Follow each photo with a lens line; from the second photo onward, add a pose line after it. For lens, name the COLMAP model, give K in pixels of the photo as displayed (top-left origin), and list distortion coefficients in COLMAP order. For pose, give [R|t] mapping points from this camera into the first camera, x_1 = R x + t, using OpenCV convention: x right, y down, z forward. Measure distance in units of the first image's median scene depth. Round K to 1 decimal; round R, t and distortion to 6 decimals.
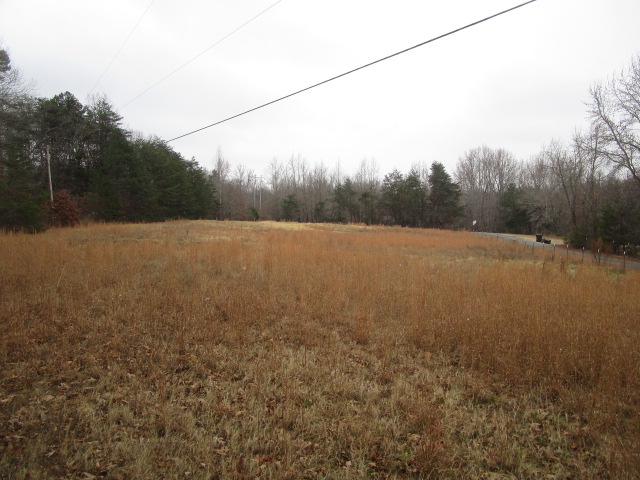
lens RADIAL K [[470.5, 0, 320.3], [0, 470.5, 239.1], [0, 0, 1]] dist [-0.004148, 0.005983]
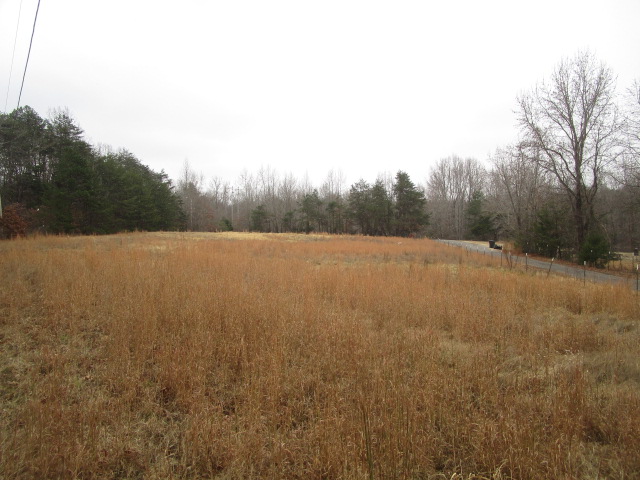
lens RADIAL K [[470.5, 0, 320.5], [0, 470.5, 236.9], [0, 0, 1]] dist [-0.004148, 0.005983]
pose [[0.999656, -0.015207, 0.021385, 0.049195], [0.015820, 0.999460, -0.028800, 0.003639], [-0.020935, 0.029129, 0.999356, -0.004729]]
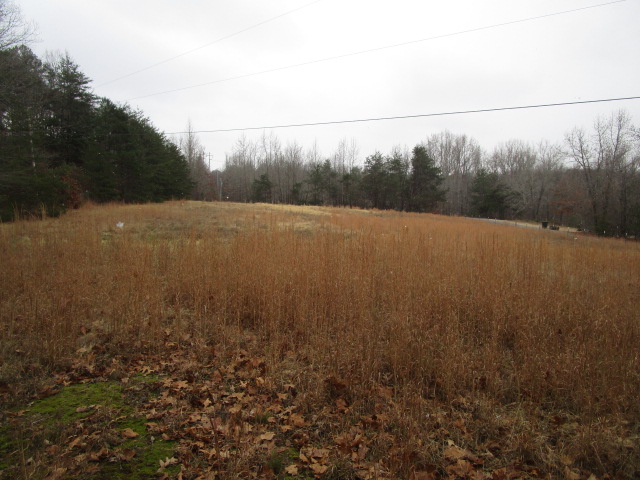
lens RADIAL K [[470.5, 0, 320.1], [0, 470.5, 241.2], [0, 0, 1]] dist [-0.004148, 0.005983]
pose [[0.985474, 0.002573, 0.169809, -0.124415], [-0.010310, 0.998947, 0.044698, -0.004902], [-0.169515, -0.045799, 0.984463, 0.051657]]
